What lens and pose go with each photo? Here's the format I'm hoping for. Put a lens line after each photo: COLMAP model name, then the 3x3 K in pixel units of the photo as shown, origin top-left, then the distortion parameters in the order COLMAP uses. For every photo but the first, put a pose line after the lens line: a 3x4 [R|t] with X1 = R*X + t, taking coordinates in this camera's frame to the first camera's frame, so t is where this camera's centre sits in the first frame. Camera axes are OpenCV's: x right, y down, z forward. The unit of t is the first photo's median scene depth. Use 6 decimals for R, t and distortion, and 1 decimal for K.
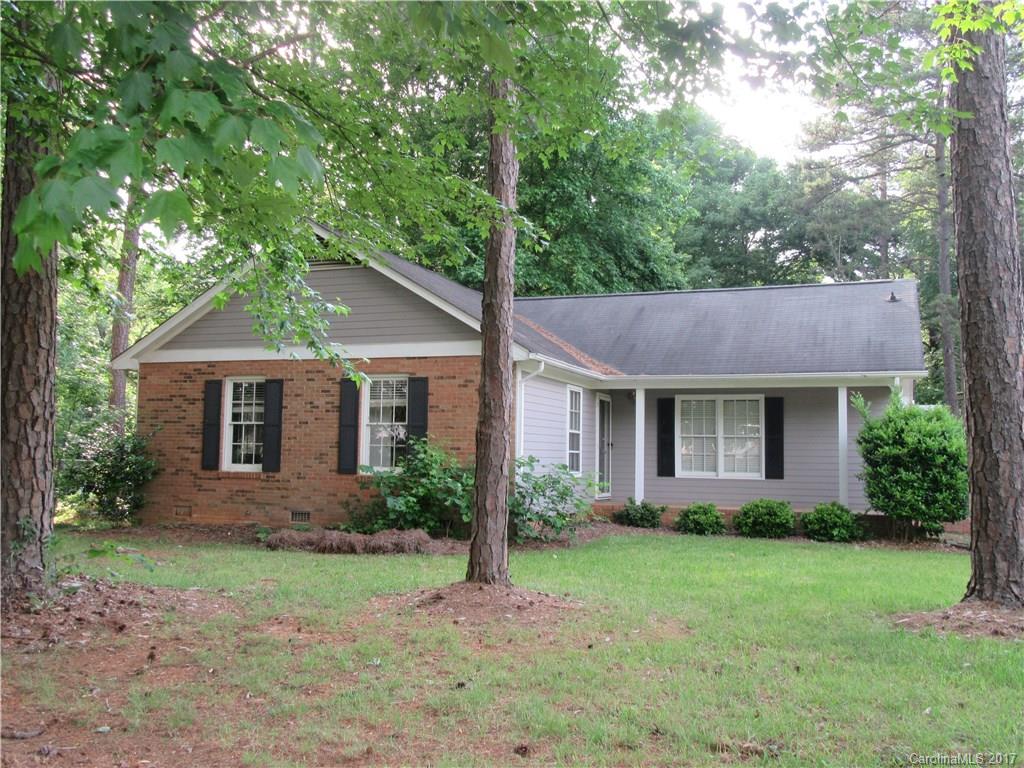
lens RADIAL K [[945.7, 0, 510.7], [0, 945.7, 385.3], [0, 0, 1]] dist [0.016103, 0.000000]
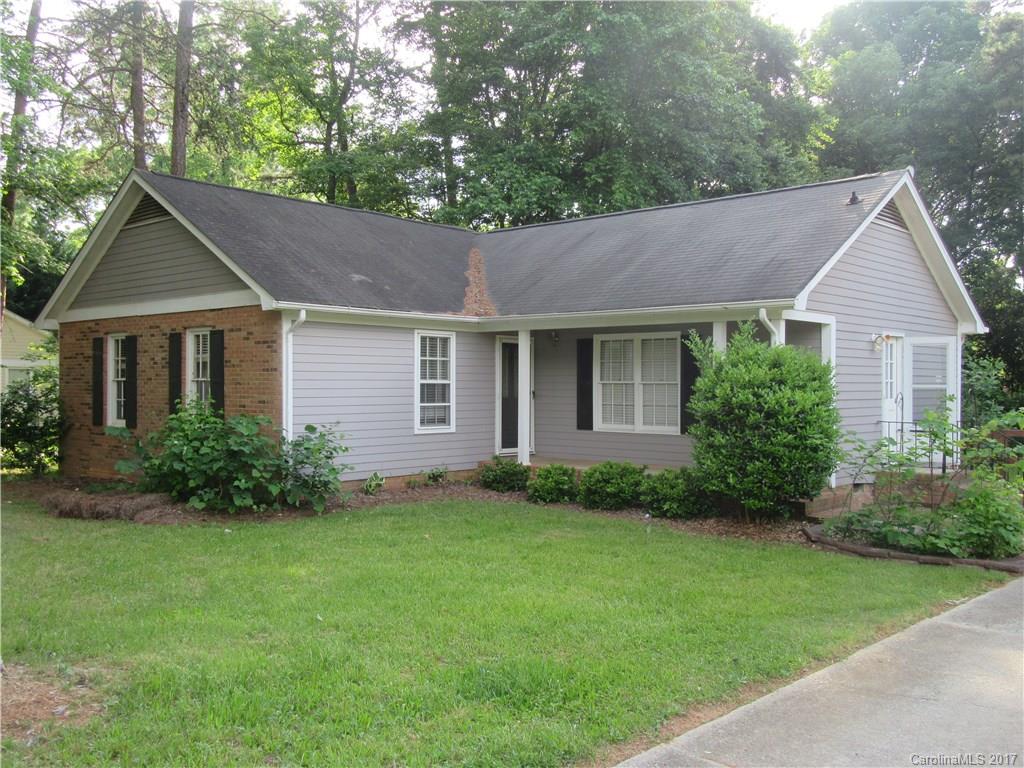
lens RADIAL K [[945.7, 0, 510.4], [0, 945.7, 384.2], [0, 0, 1]] dist [0.016103, 0.000000]
pose [[0.934427, -0.013623, -0.355894, 0.463494], [0.039749, 0.997014, 0.066201, -0.005354], [0.353929, -0.076007, 0.932179, 0.199147]]
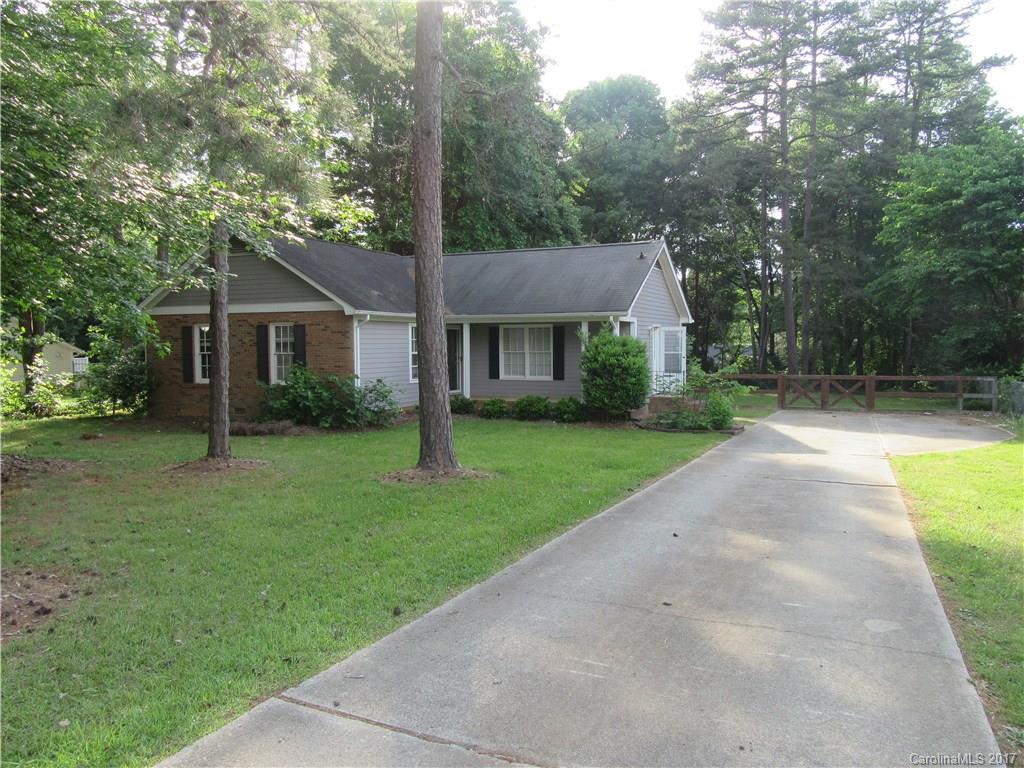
lens RADIAL K [[755.8, 0, 508.2], [0, 755.8, 385.5], [0, 0, 1]] dist [-0.004998, -0.009958]
pose [[0.997145, -0.016693, -0.073644, 0.312718], [0.026231, 0.991100, 0.130506, -0.057387], [0.070810, -0.132065, 0.988709, -0.222995]]
